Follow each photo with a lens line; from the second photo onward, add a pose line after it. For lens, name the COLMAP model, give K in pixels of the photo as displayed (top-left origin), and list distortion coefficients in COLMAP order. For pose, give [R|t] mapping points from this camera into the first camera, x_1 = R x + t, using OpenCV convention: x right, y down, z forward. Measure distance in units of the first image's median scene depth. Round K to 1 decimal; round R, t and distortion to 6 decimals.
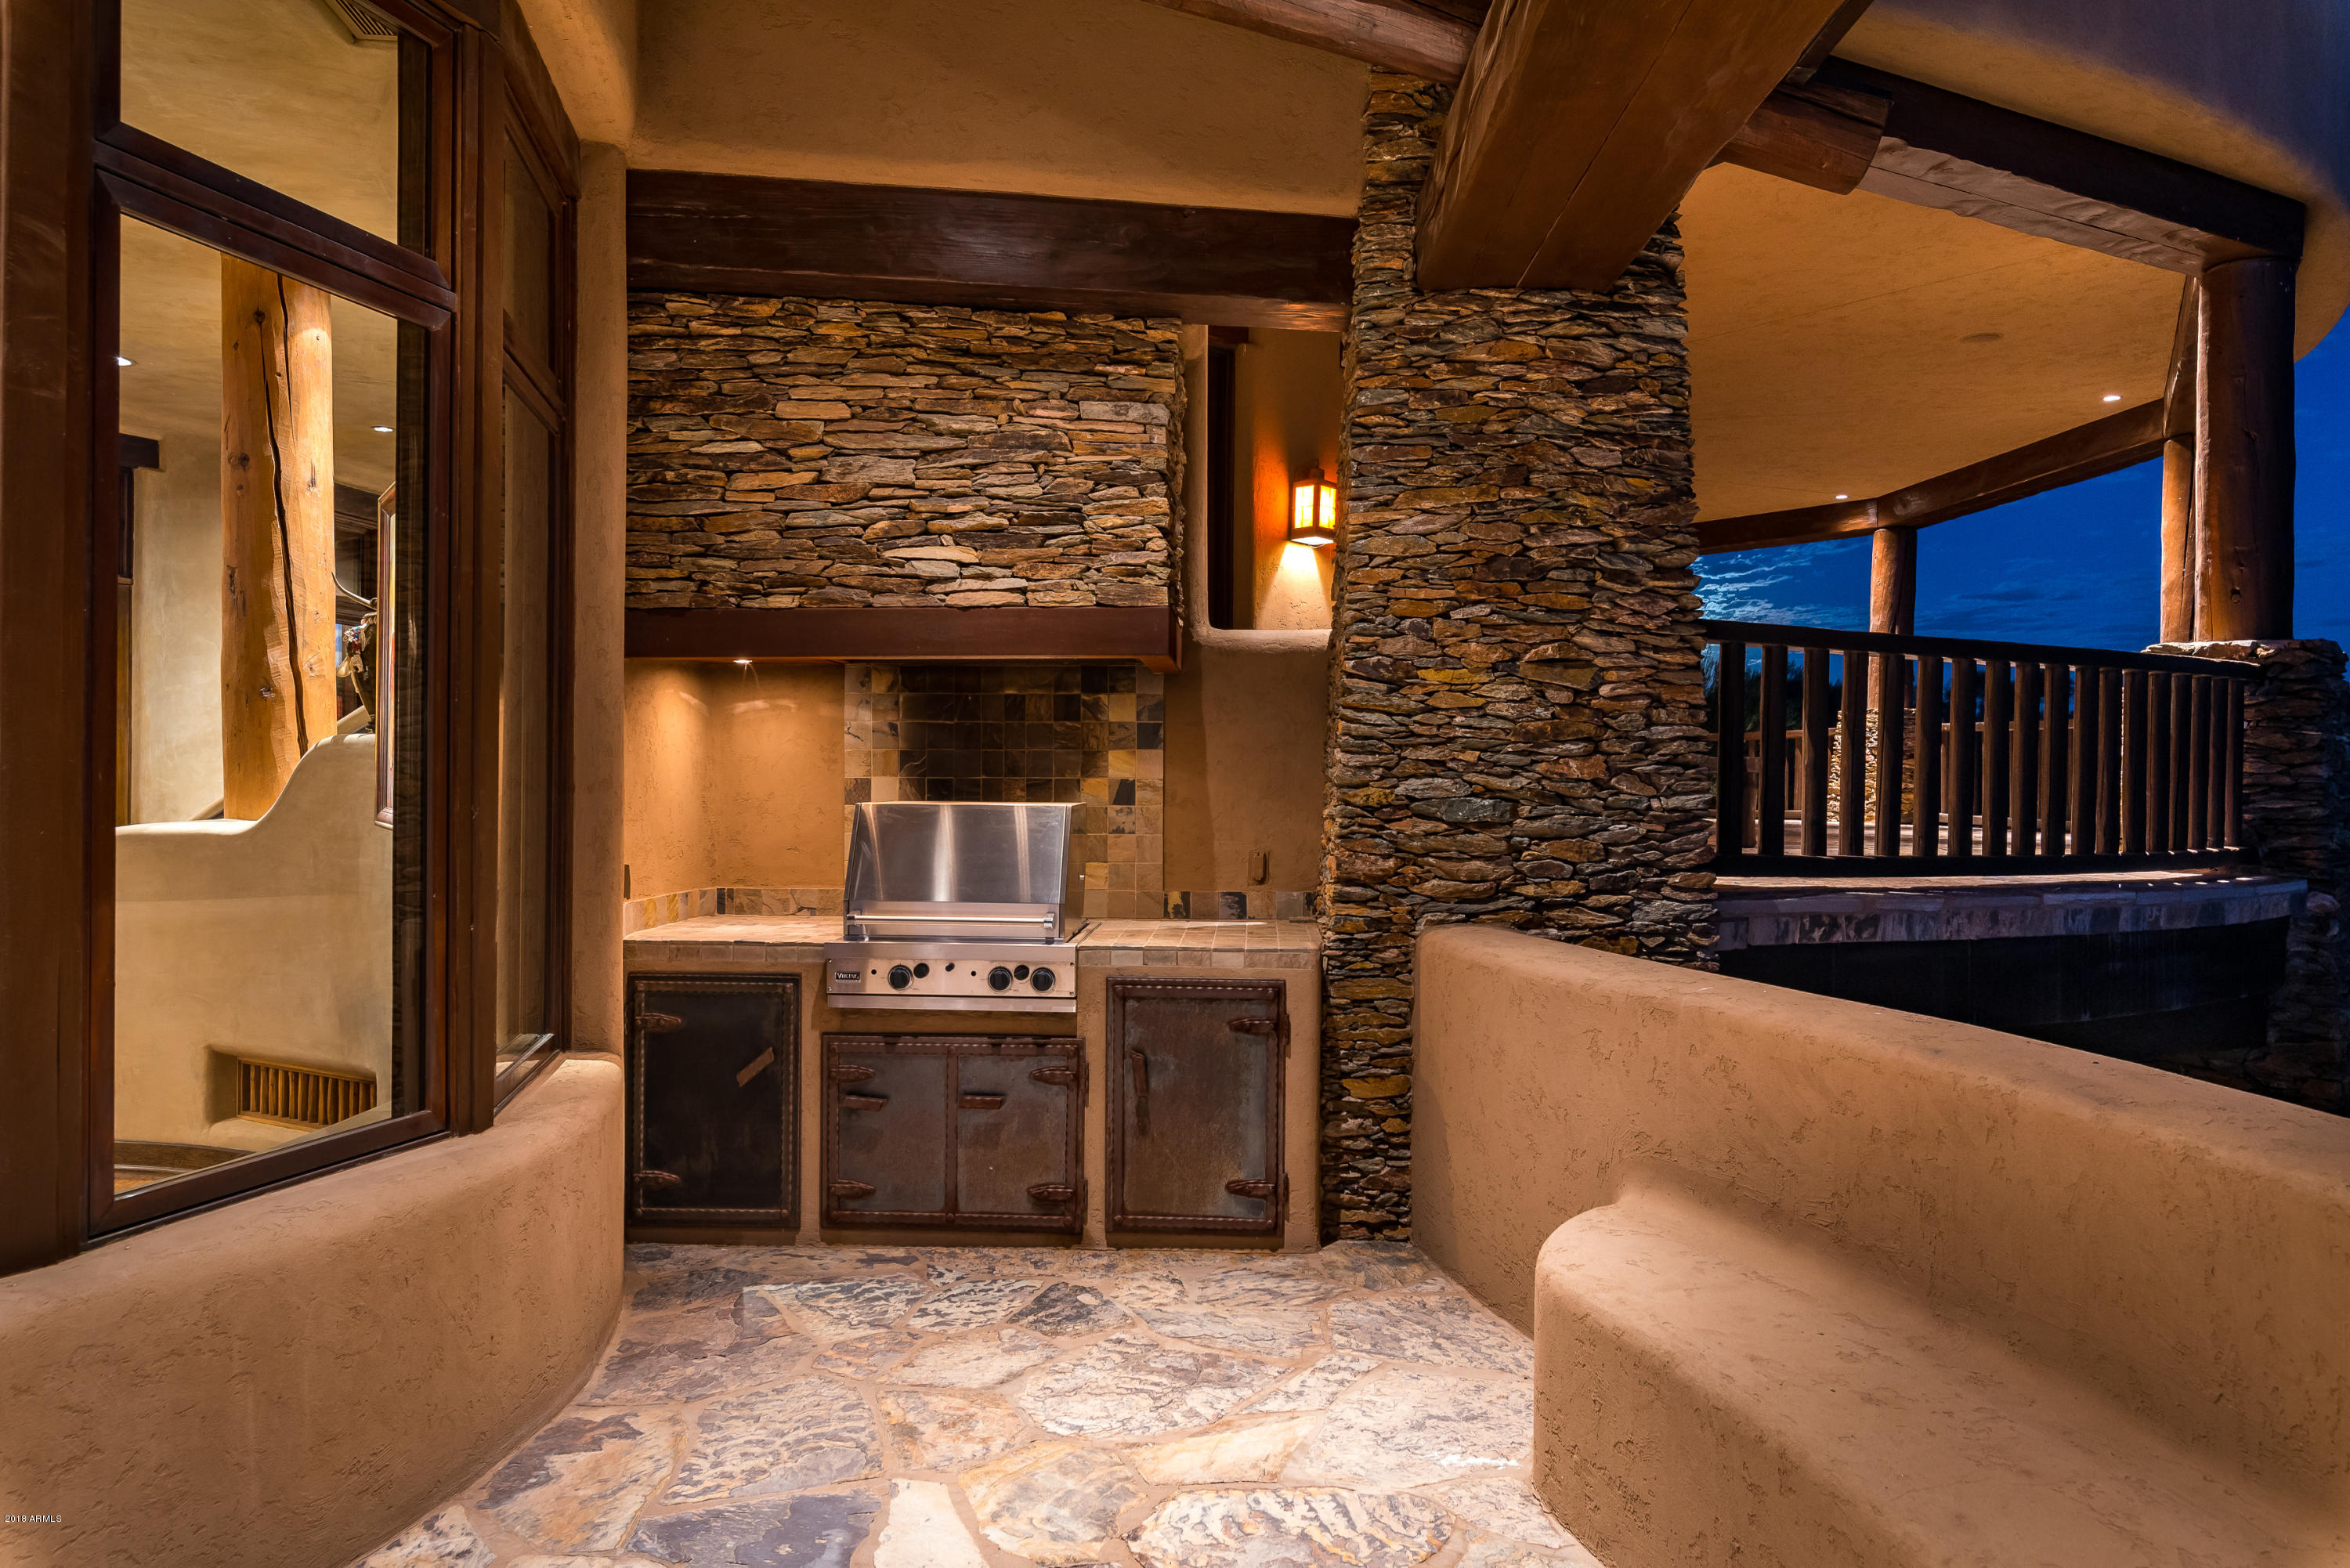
lens RADIAL K [[1663.4, 0, 1179.2], [0, 1663.4, 787.8], [0, 0, 1]] dist [-0.001032, -0.000887]
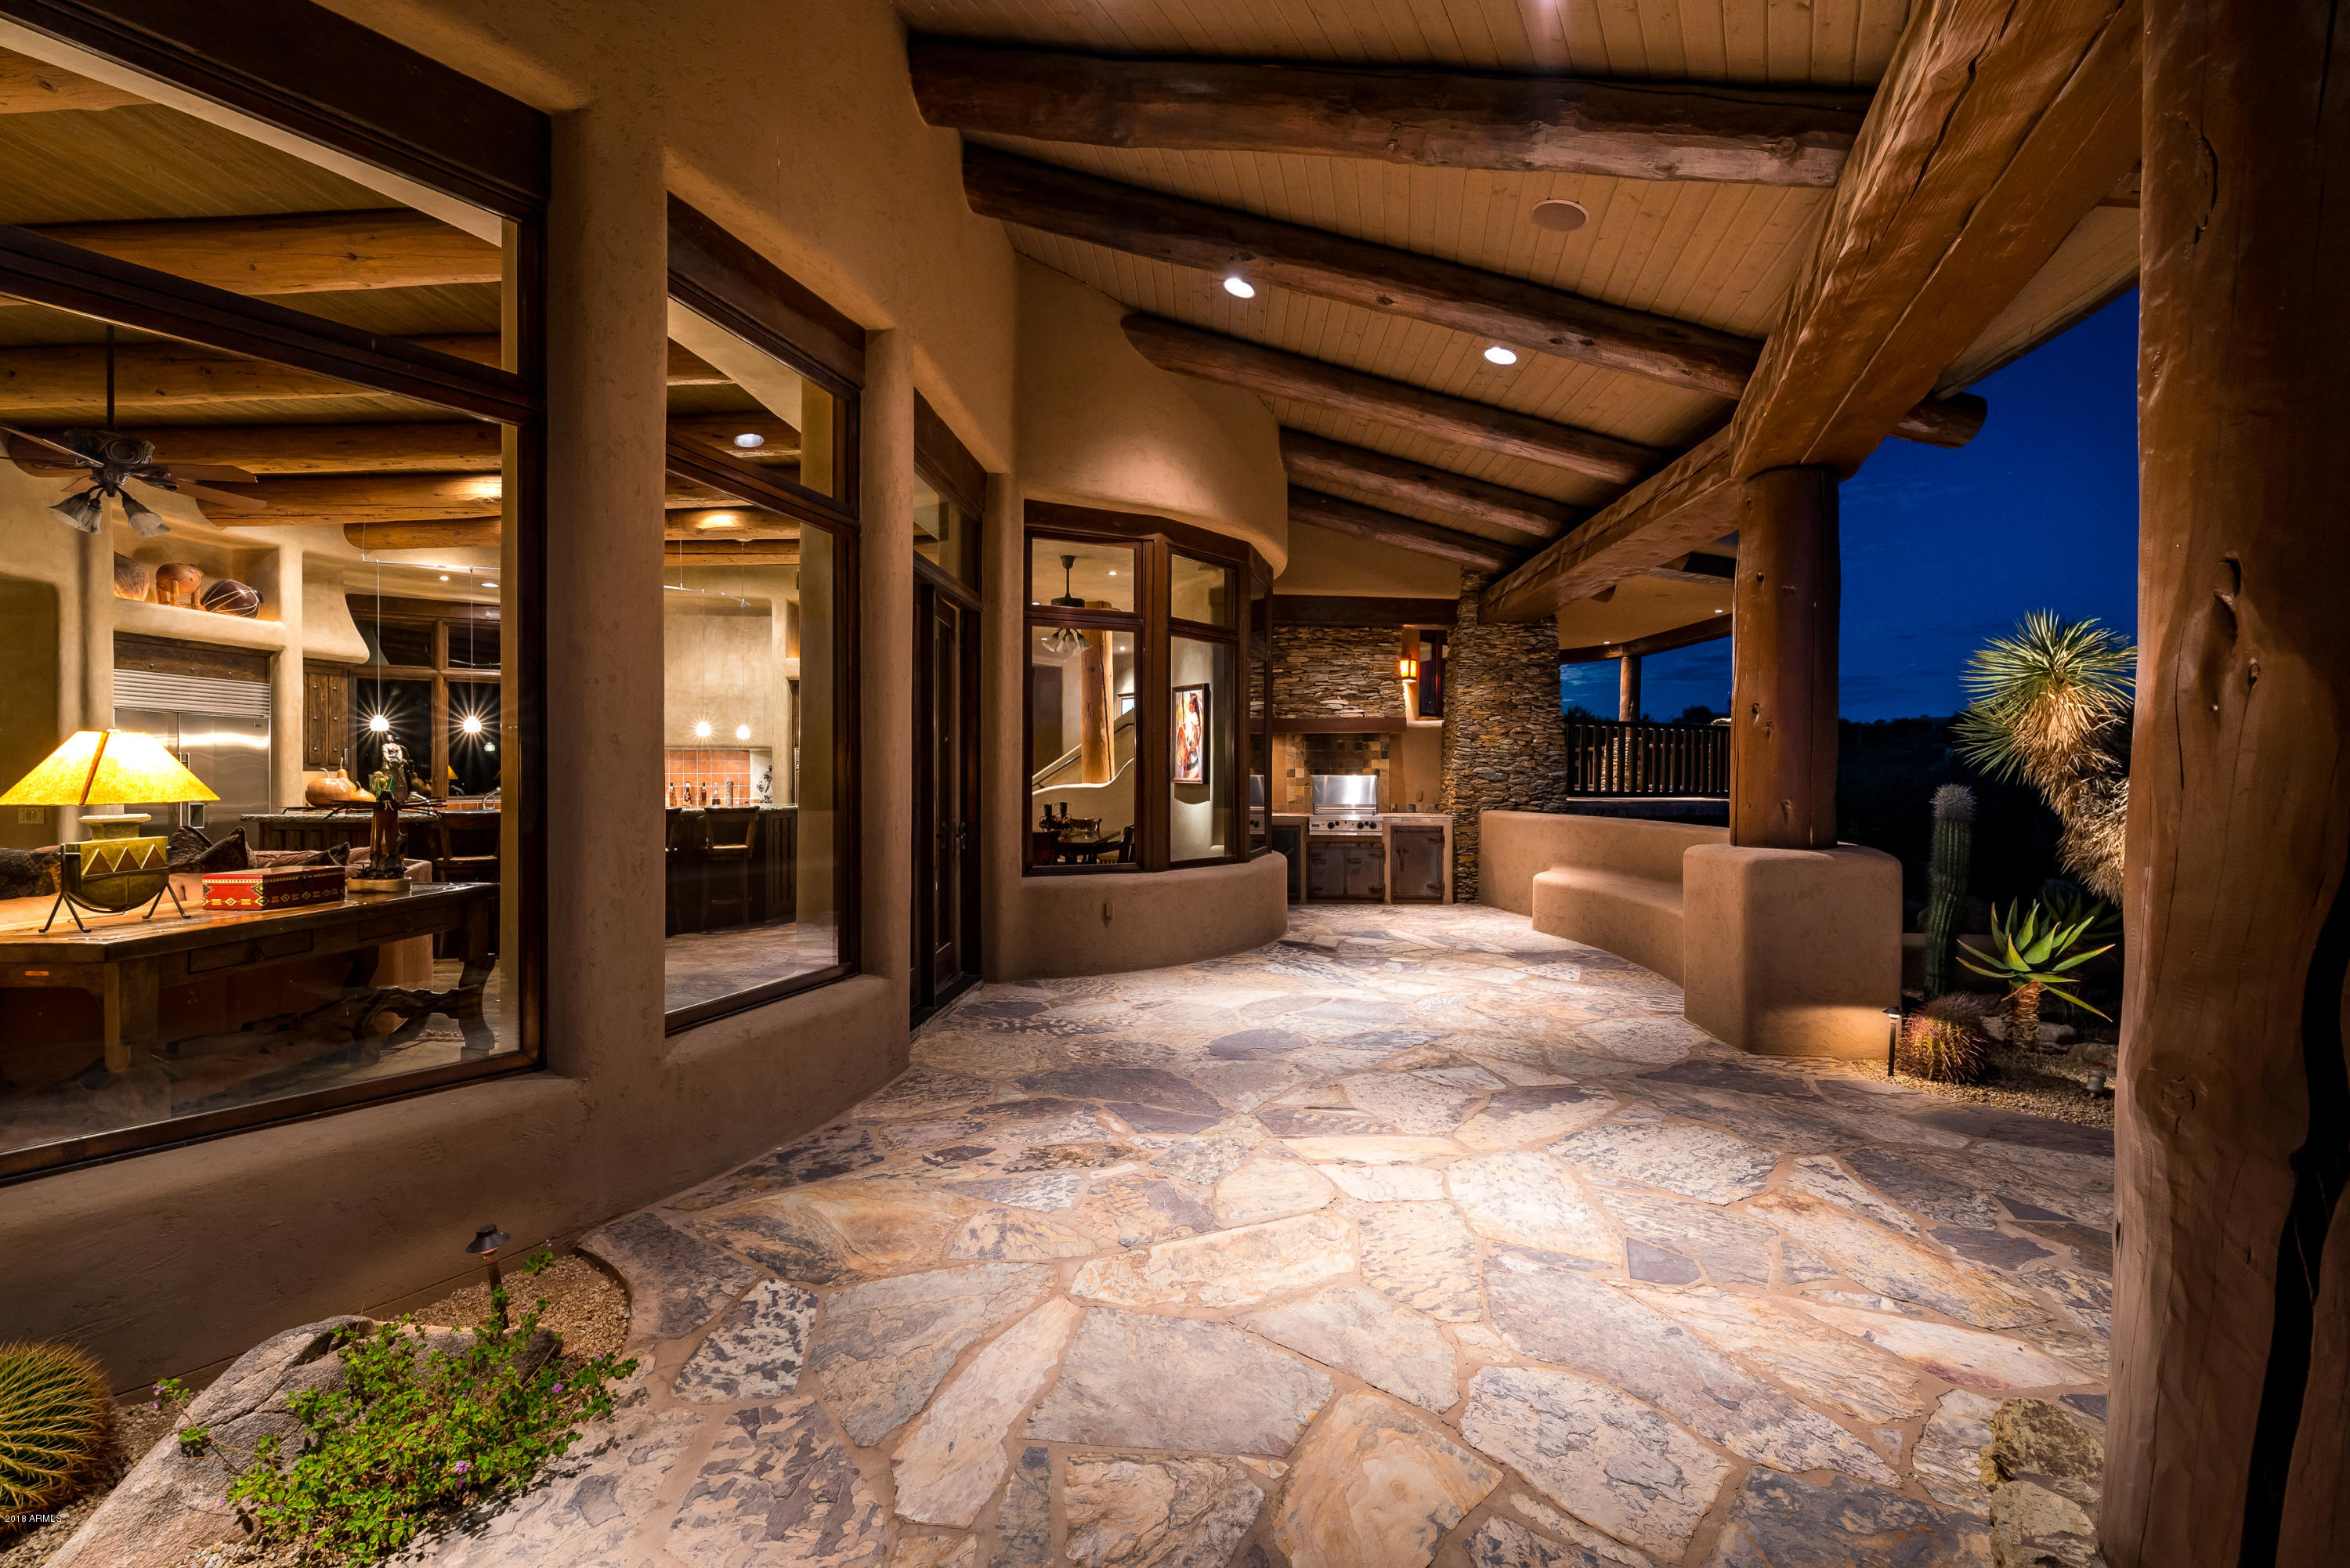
lens RADIAL K [[1051.4, 0, 1165.7], [0, 1051.4, 782.6], [0, 0, 1]] dist [-0.001108, -0.000311]
pose [[0.999764, -0.006414, -0.020774, -0.453057], [0.006407, 0.999979, -0.000394, 0.022409], [0.020776, 0.000261, 0.999784, -1.158711]]
